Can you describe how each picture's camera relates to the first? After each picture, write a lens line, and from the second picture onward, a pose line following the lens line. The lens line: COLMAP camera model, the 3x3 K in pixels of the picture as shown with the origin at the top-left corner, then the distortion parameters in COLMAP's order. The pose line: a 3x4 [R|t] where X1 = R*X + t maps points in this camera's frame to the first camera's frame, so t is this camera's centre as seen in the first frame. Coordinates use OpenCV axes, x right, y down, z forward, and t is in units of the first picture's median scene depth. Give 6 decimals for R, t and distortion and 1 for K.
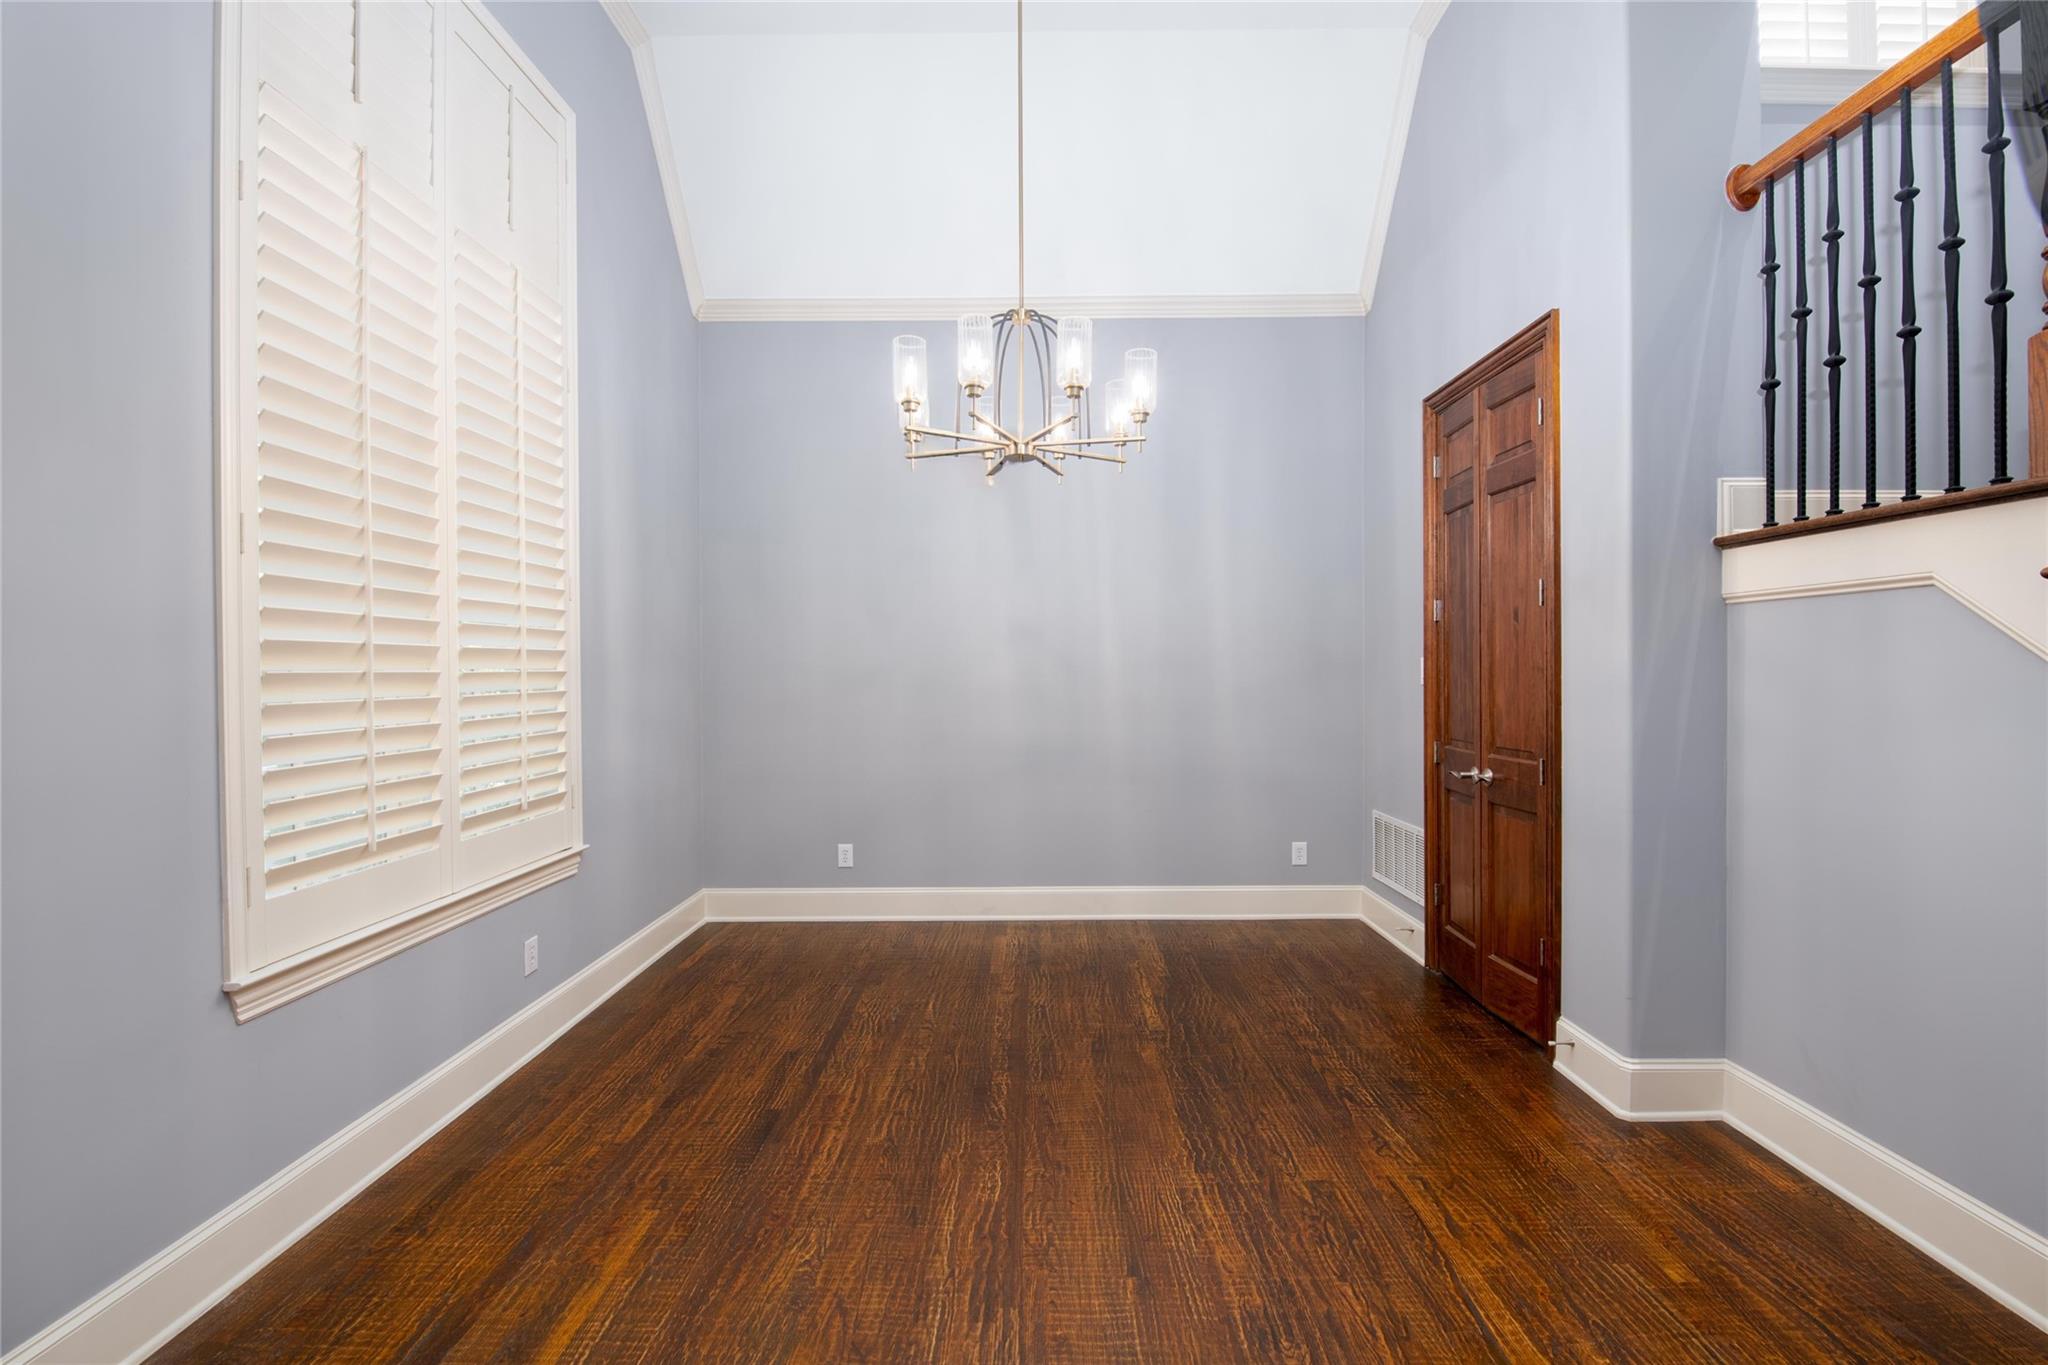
lens RADIAL K [[888.4, 0, 1040.3], [0, 888.4, 671.7], [0, 0, 1]] dist [-0.008250, -0.005159]
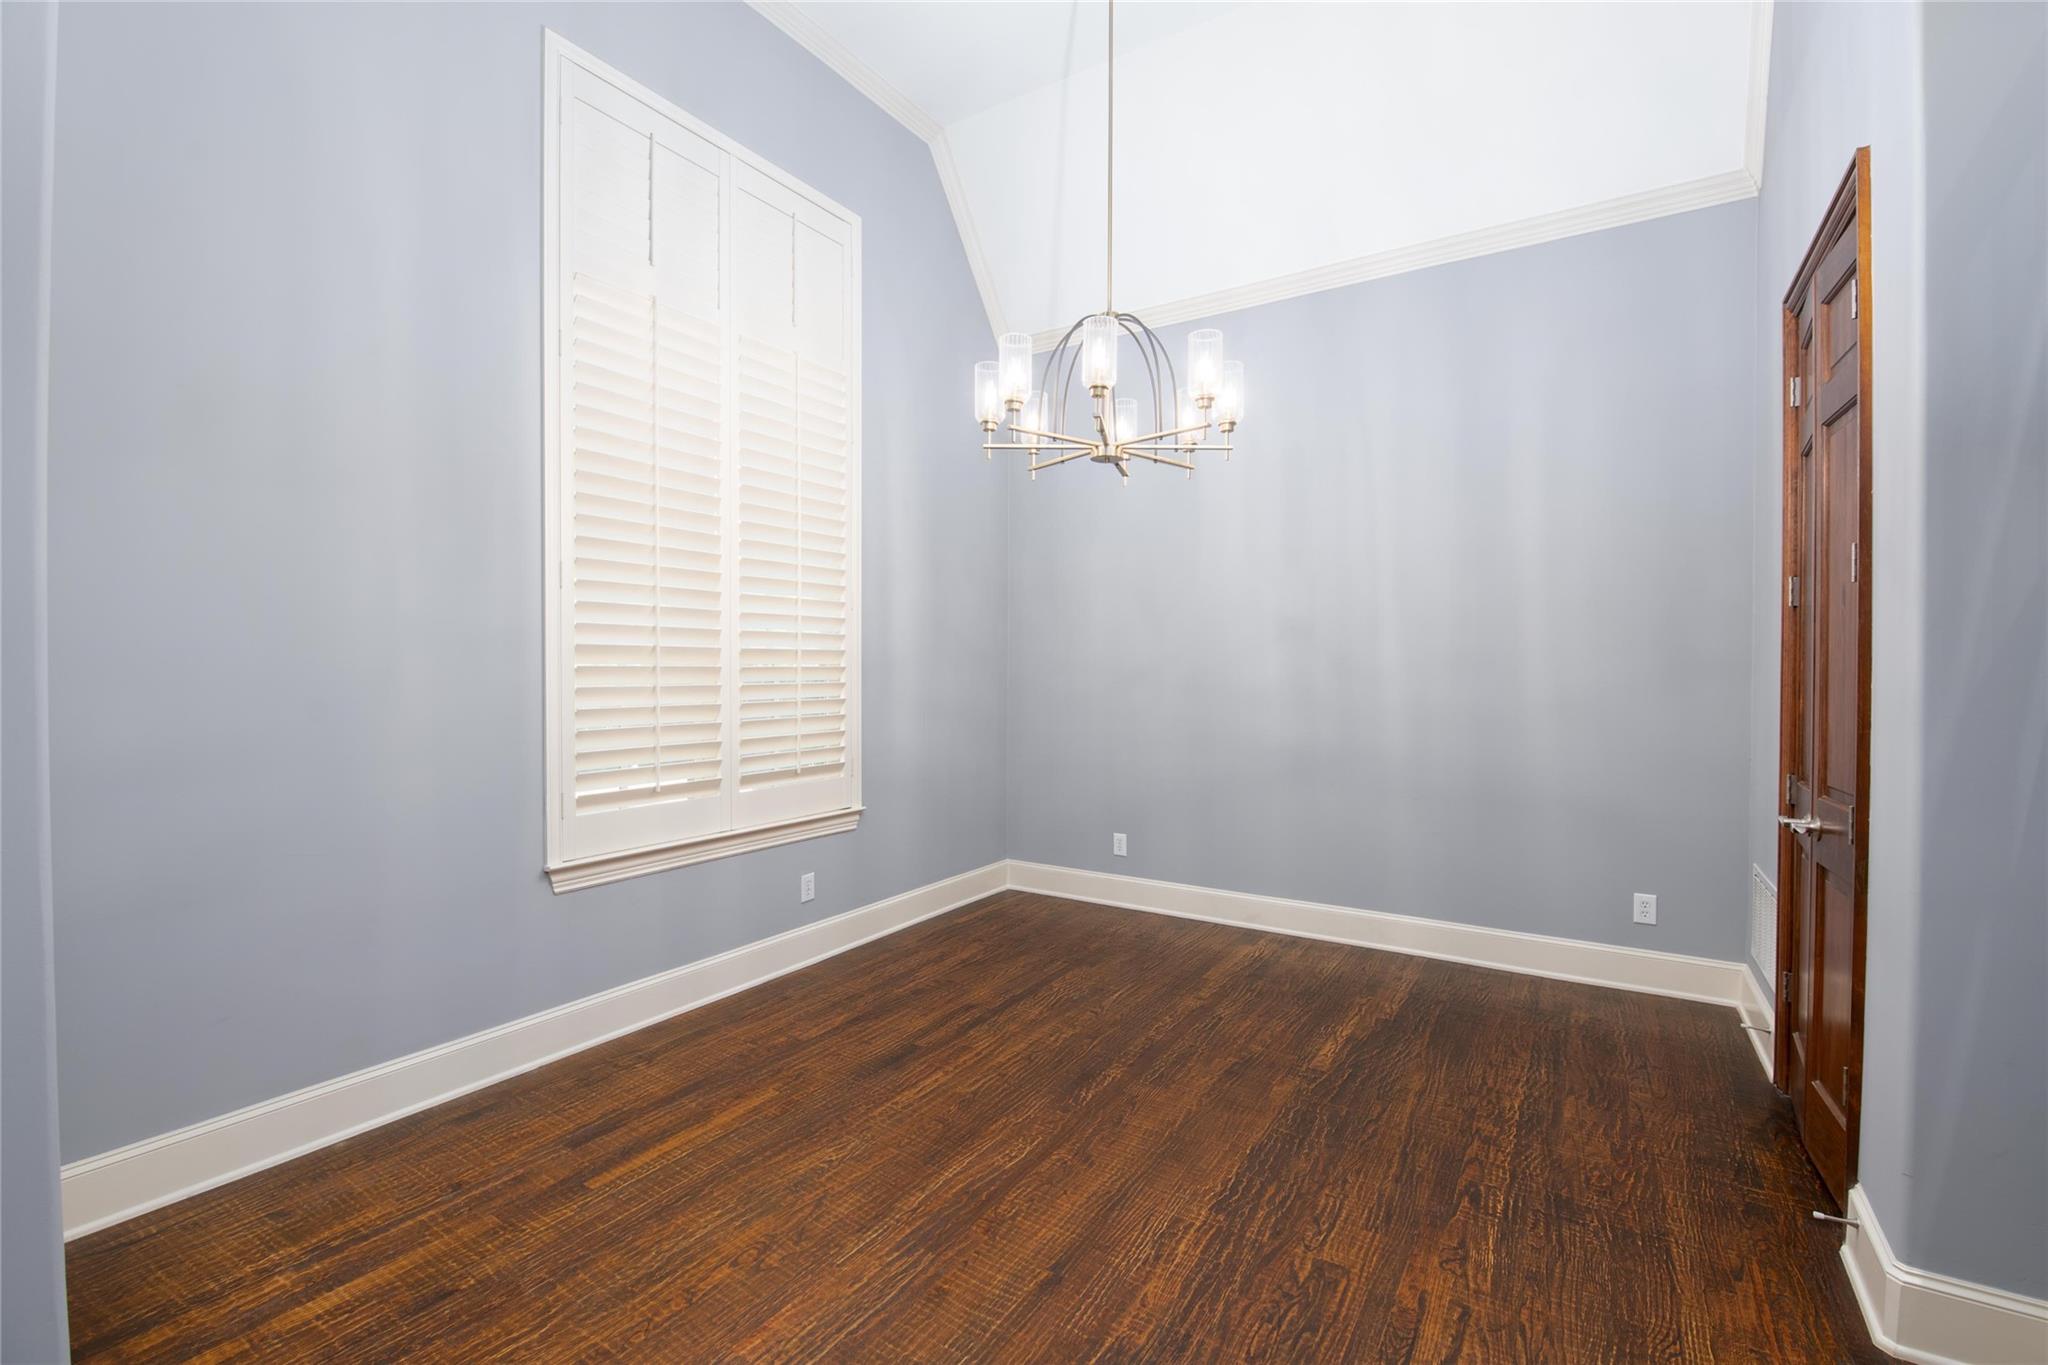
lens RADIAL K [[888.4, 0, 1033.6], [0, 888.4, 674.0], [0, 0, 1]] dist [-0.008250, -0.005159]
pose [[0.844797, 0.012868, -0.534933, 0.455450], [-0.010410, 0.999917, 0.007614, -0.003497], [0.534986, -0.000863, 0.844860, 0.100980]]
